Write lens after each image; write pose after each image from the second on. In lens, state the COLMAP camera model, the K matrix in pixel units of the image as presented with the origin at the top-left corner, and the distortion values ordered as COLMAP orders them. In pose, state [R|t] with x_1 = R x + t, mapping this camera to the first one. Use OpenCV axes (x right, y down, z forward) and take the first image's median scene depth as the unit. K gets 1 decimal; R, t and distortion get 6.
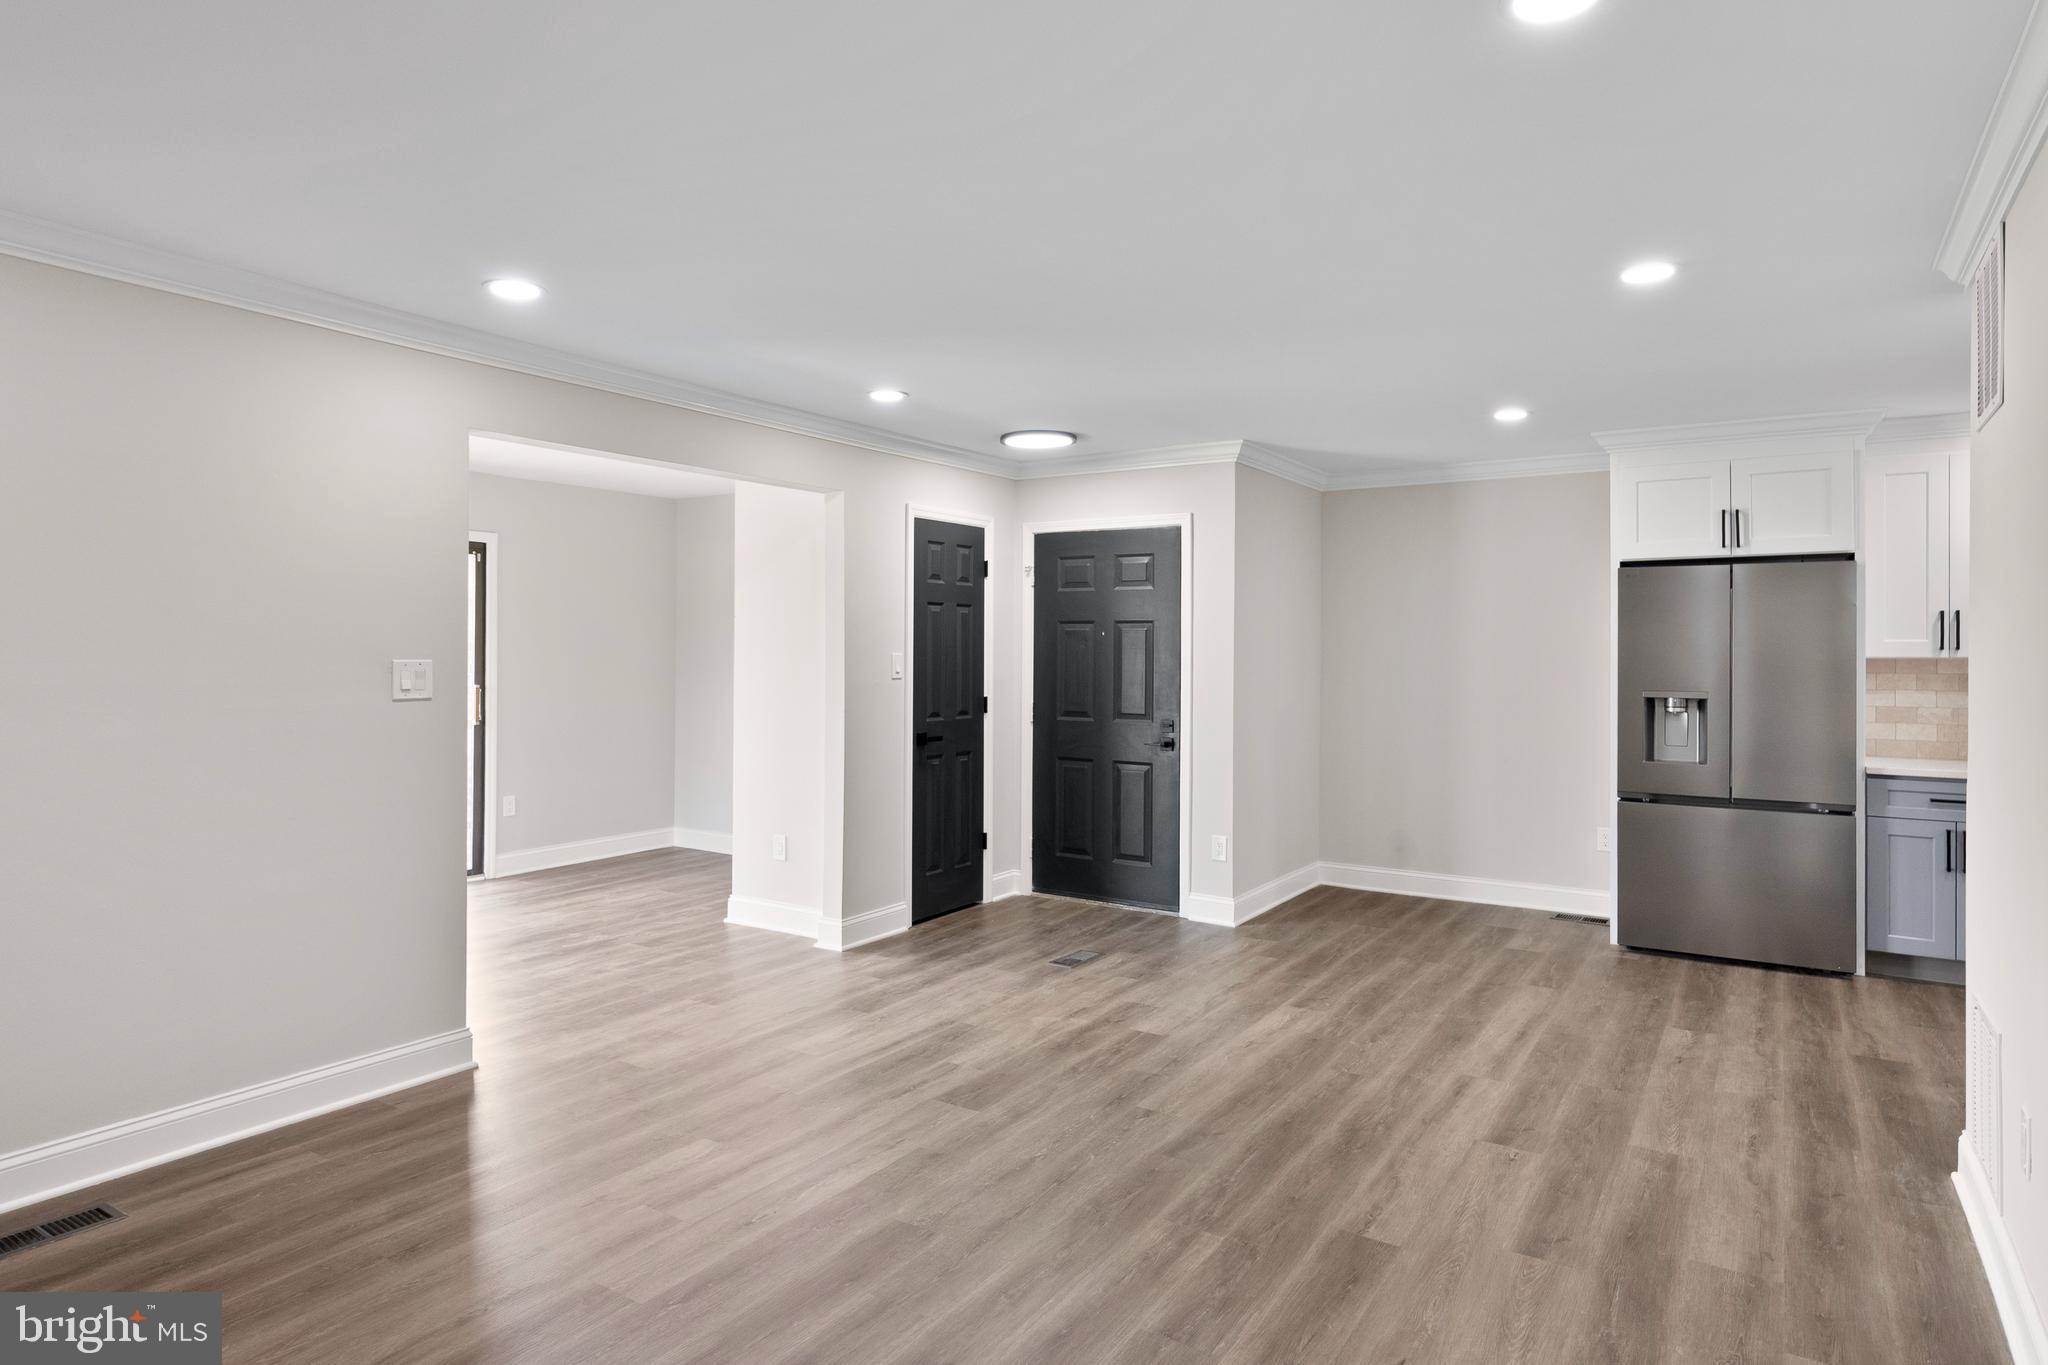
lens RADIAL K [[1177.1, 0, 1025.6], [0, 1177.1, 670.3], [0, 0, 1]] dist [-0.004271, 0.000034]
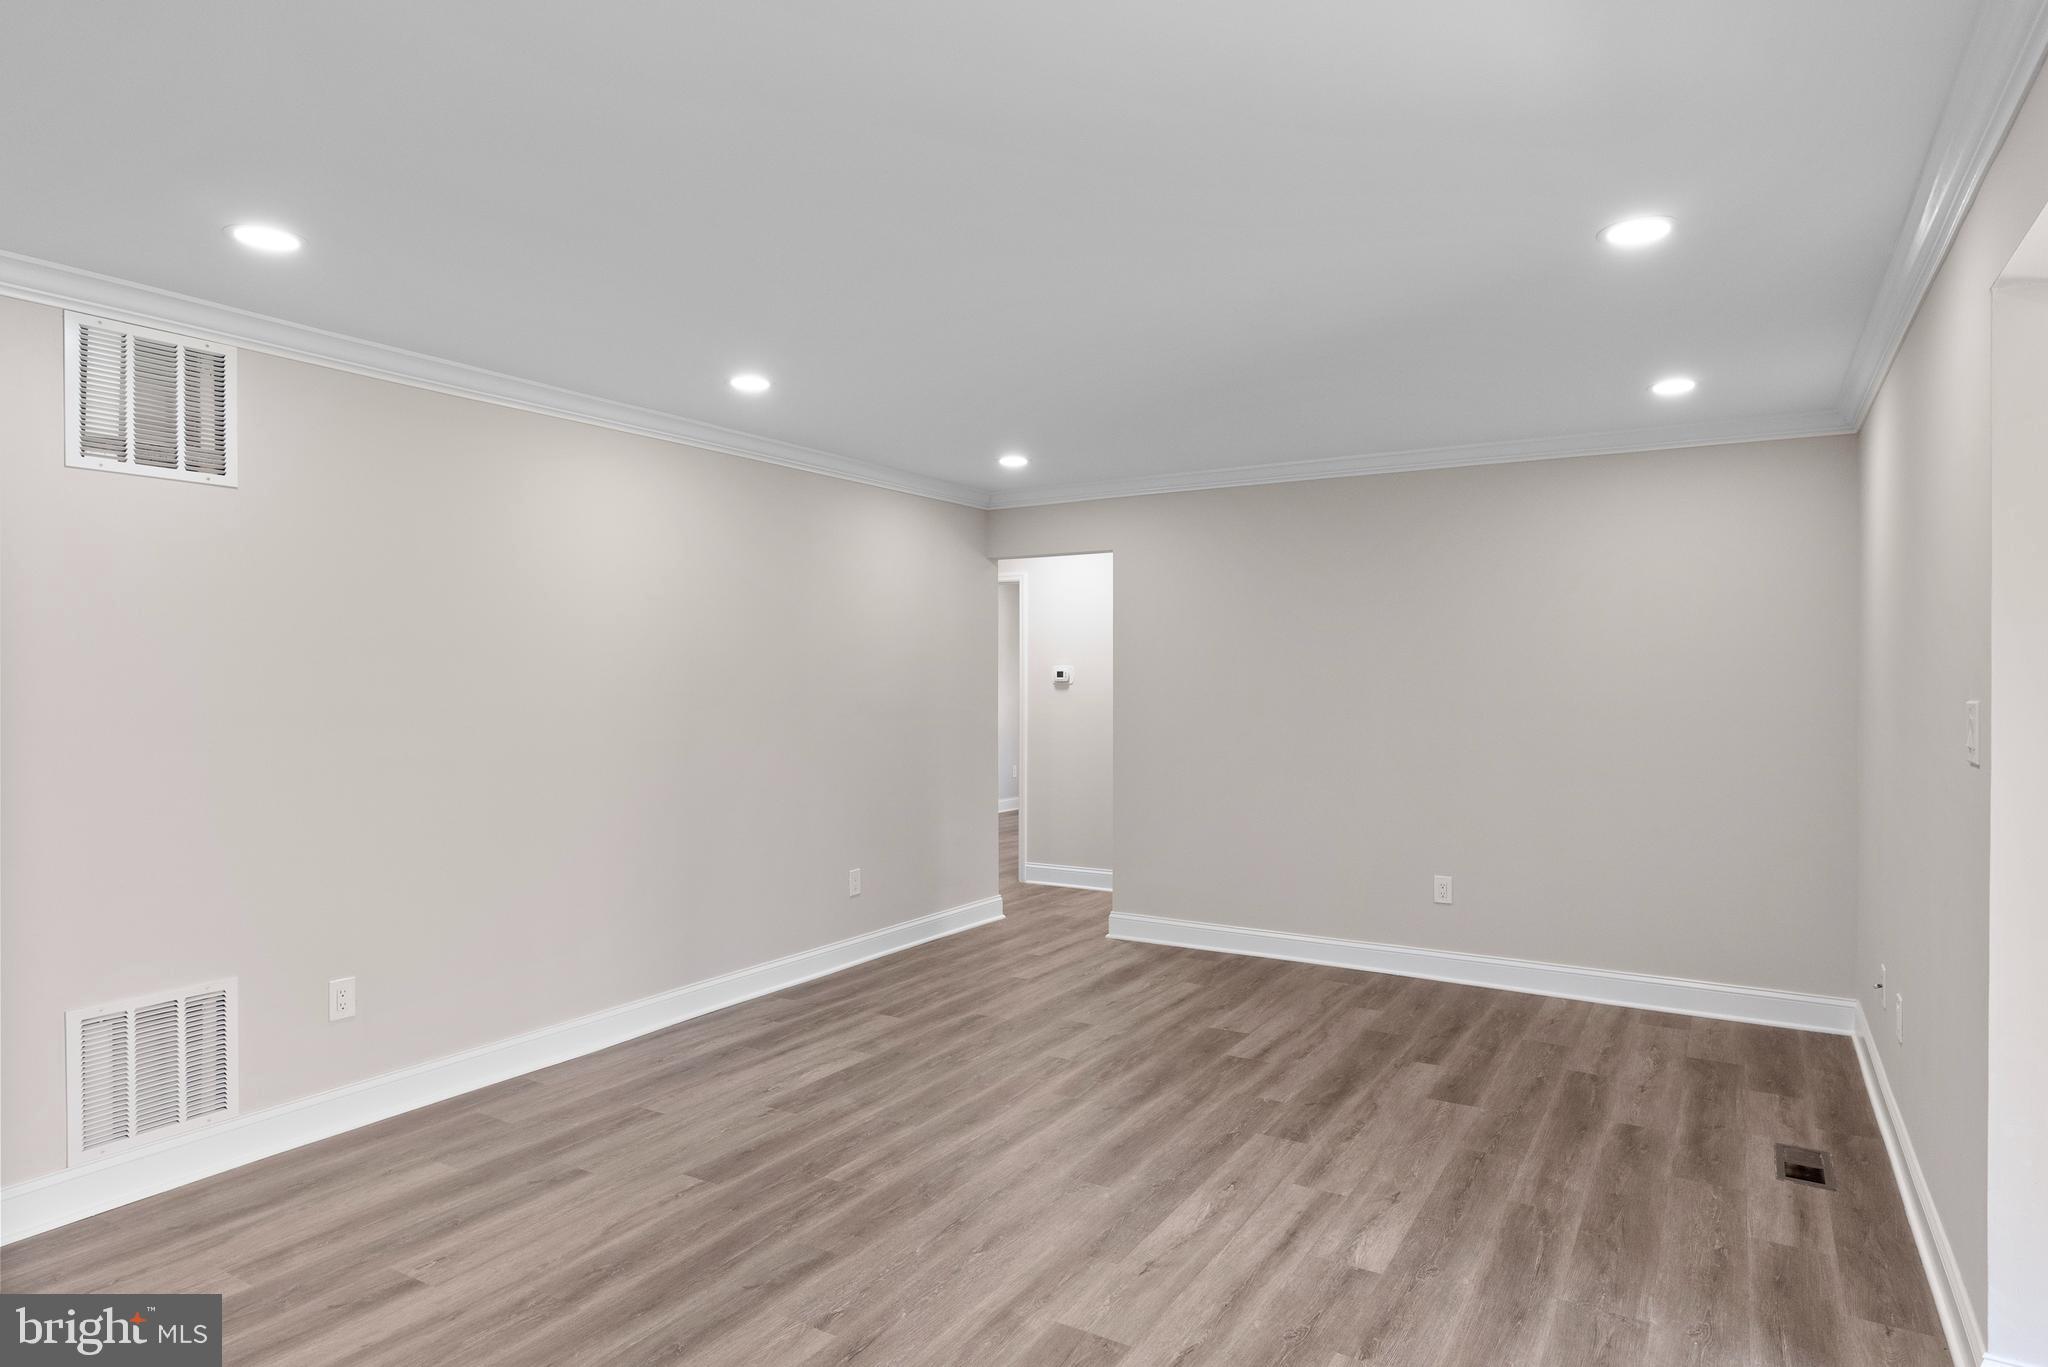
lens RADIAL K [[1177.1, 0, 1017.3], [0, 1177.1, 683.4], [0, 0, 1]] dist [-0.004271, 0.000034]
pose [[-0.999647, -0.002387, -0.026450, 0.006525], [-0.002914, 0.999798, 0.019888, -0.036171], [0.026398, 0.019958, -0.999452, 2.028080]]
